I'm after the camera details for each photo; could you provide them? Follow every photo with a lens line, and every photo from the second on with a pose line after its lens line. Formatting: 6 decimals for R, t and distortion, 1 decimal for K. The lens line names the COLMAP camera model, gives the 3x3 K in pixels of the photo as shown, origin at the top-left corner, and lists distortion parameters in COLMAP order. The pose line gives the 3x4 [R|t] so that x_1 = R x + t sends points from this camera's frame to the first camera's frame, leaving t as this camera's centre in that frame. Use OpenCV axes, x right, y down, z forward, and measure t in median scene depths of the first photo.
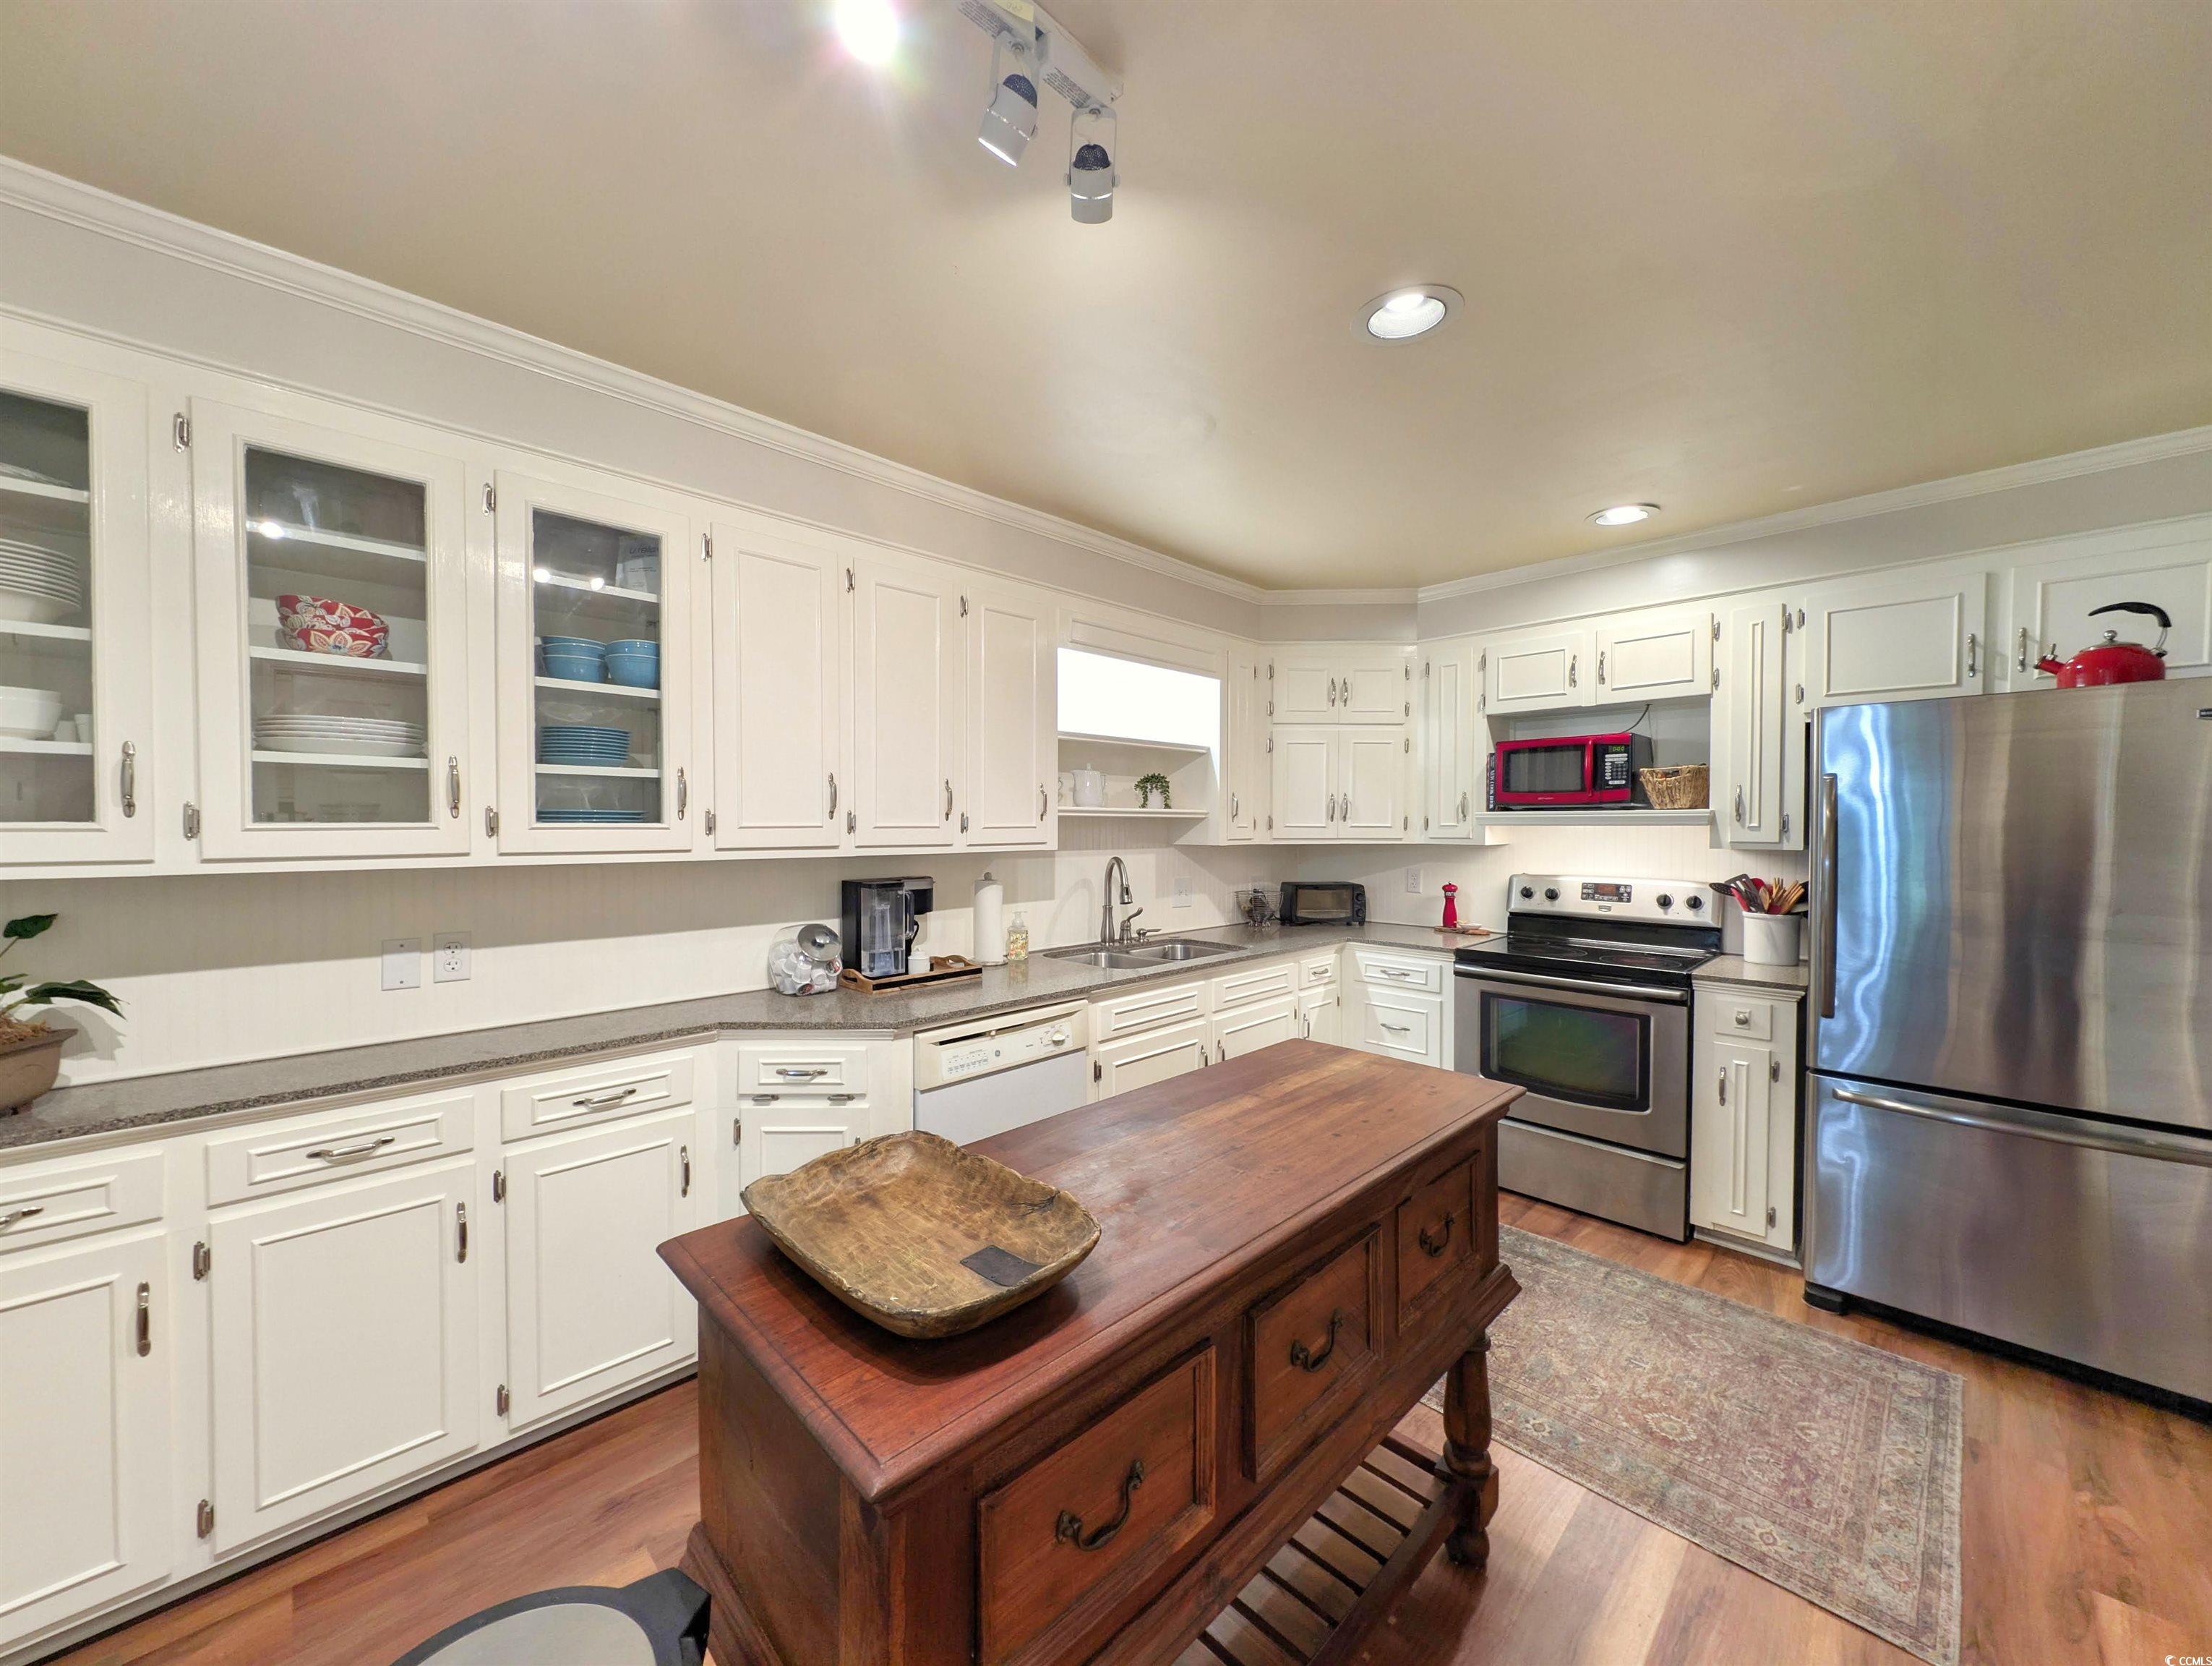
lens RADIAL K [[832.0, 0, 1091.4], [0, 832.0, 841.3], [0, 0, 1]] dist [0.013263, -0.005141]
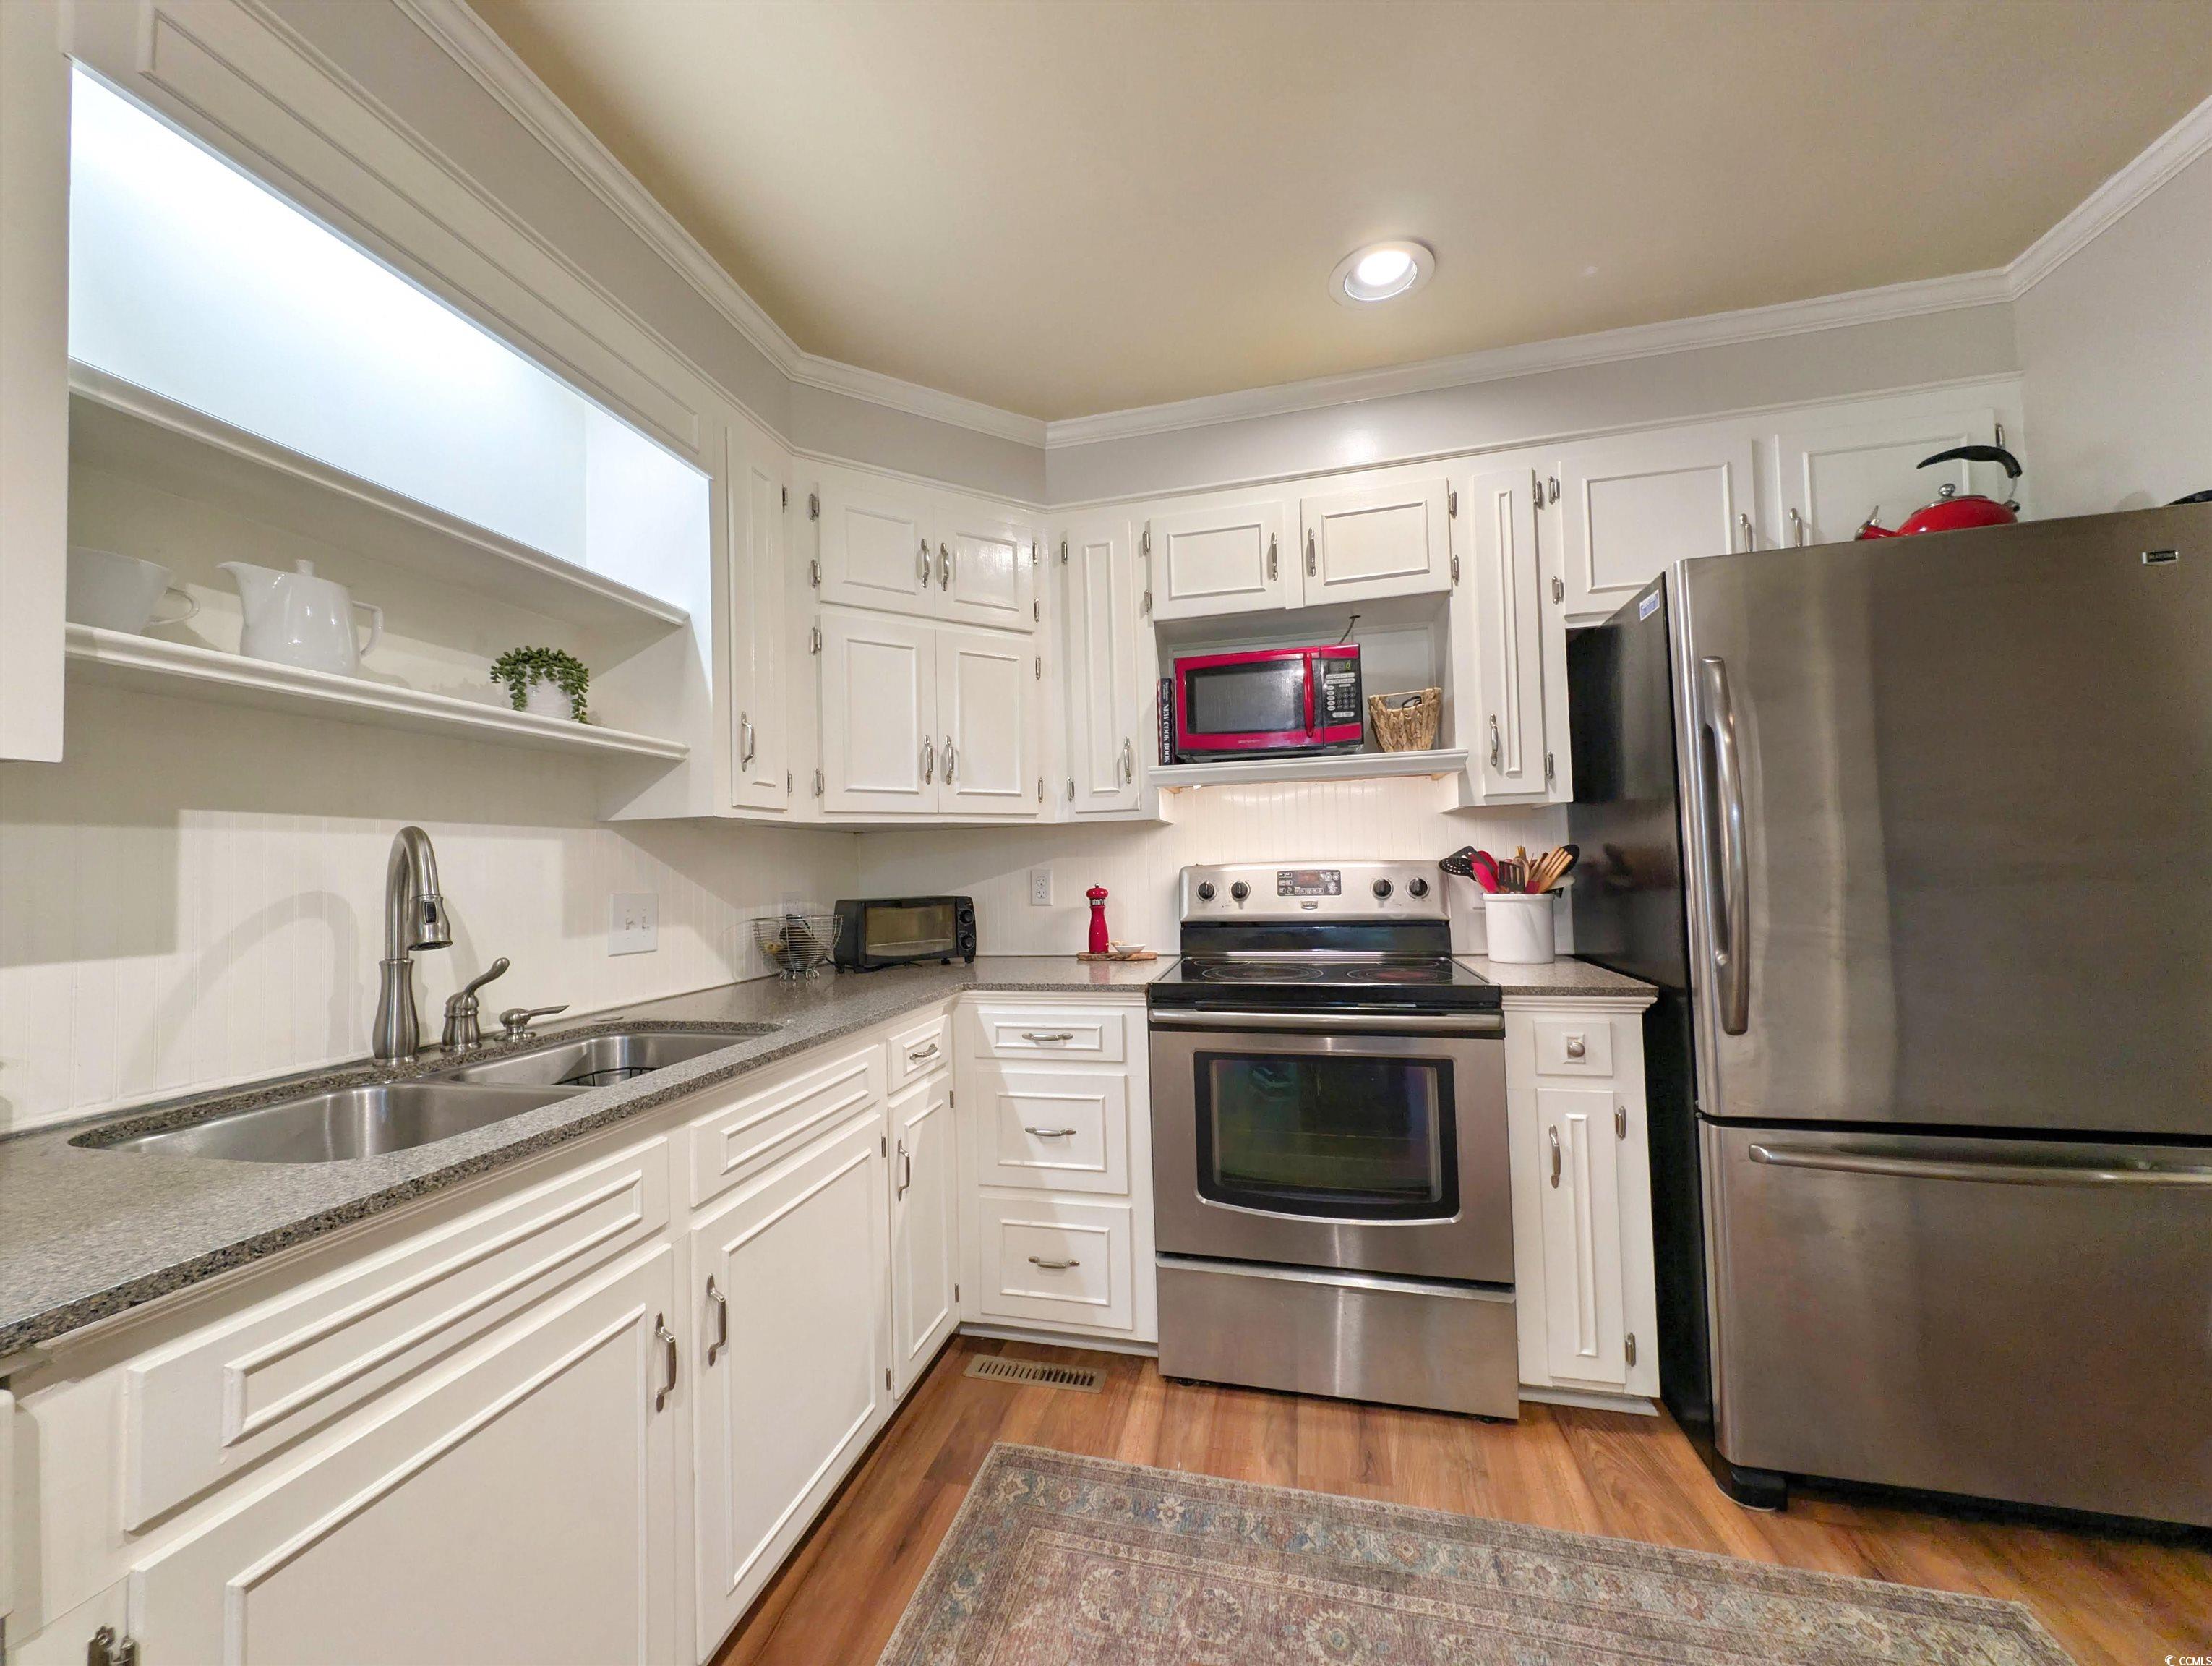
lens RADIAL K [[832.0, 0, 1091.4], [0, 832.0, 841.3], [0, 0, 1]] dist [0.013263, -0.005141]
pose [[0.849485, -0.006045, 0.527578, 0.091855], [0.038010, 0.998037, -0.049767, 0.056294], [-0.526242, 0.062329, 0.848048, 0.519116]]
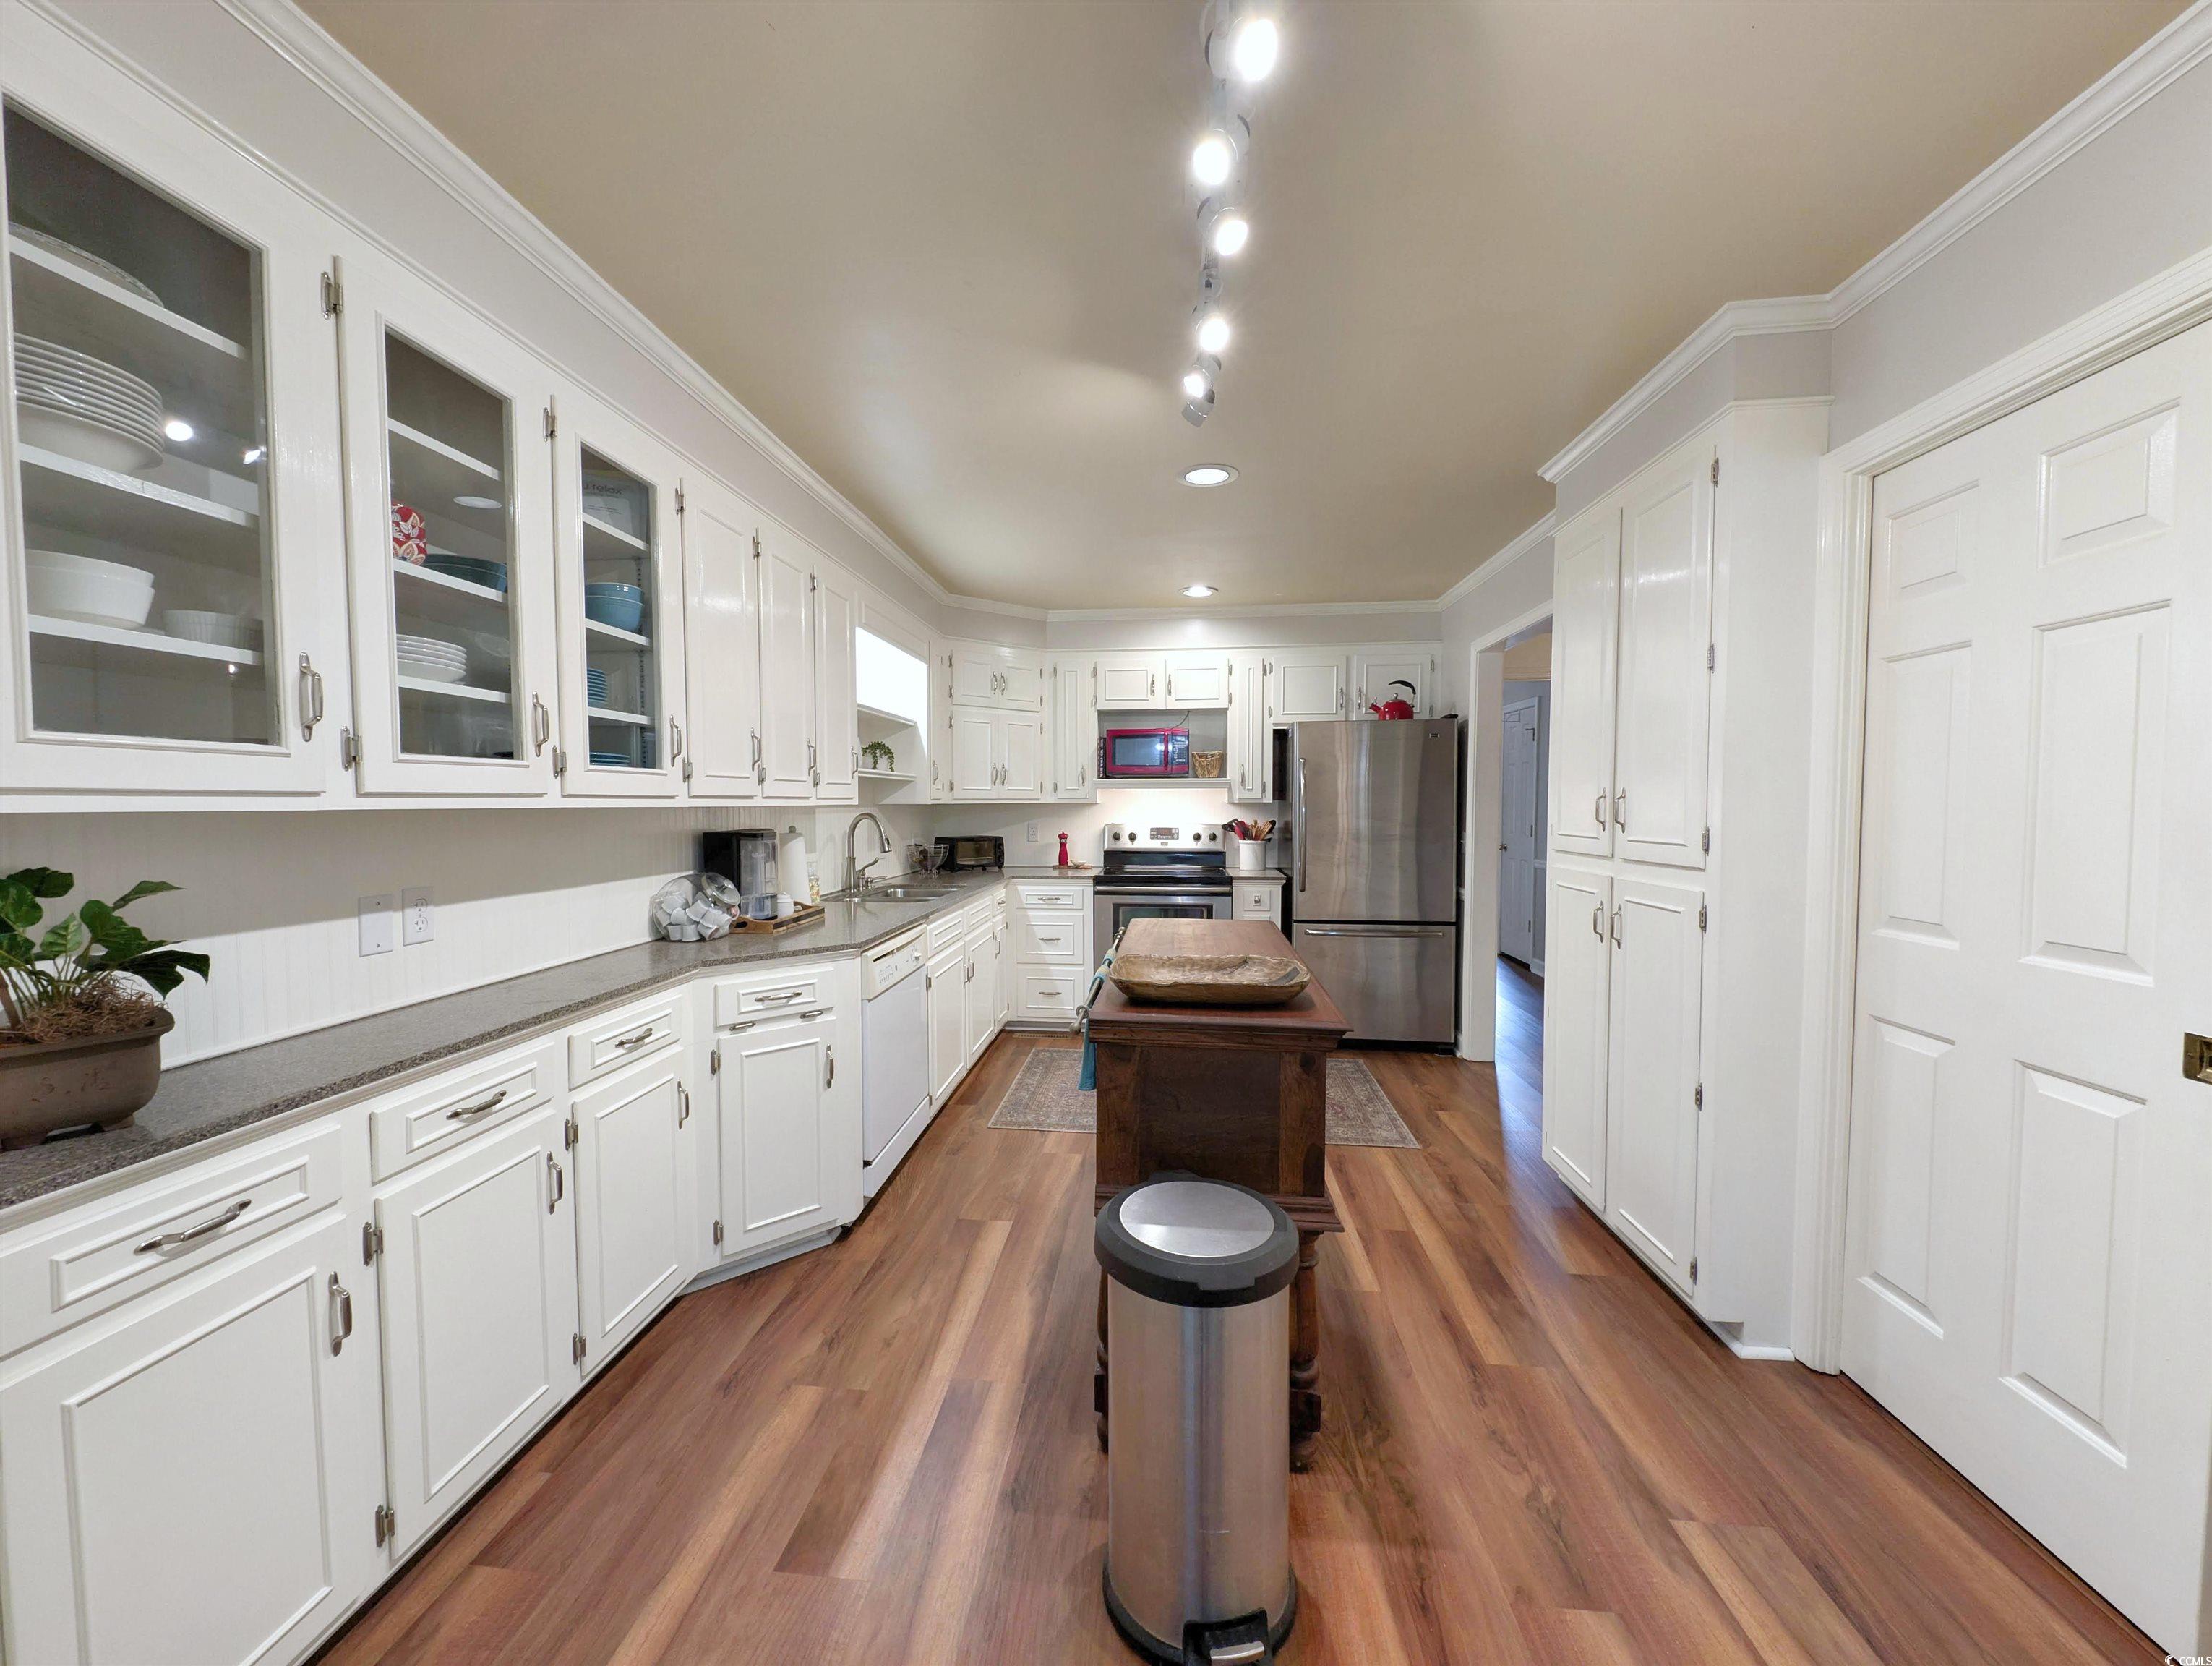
lens RADIAL K [[832.0, 0, 1091.4], [0, 832.0, 841.3], [0, 0, 1]] dist [0.013263, -0.005141]
pose [[0.769511, -0.032378, 0.637813, -0.466100], [0.014987, 0.999354, 0.032650, 0.025024], [-0.638458, -0.015566, 0.769499, -0.077644]]
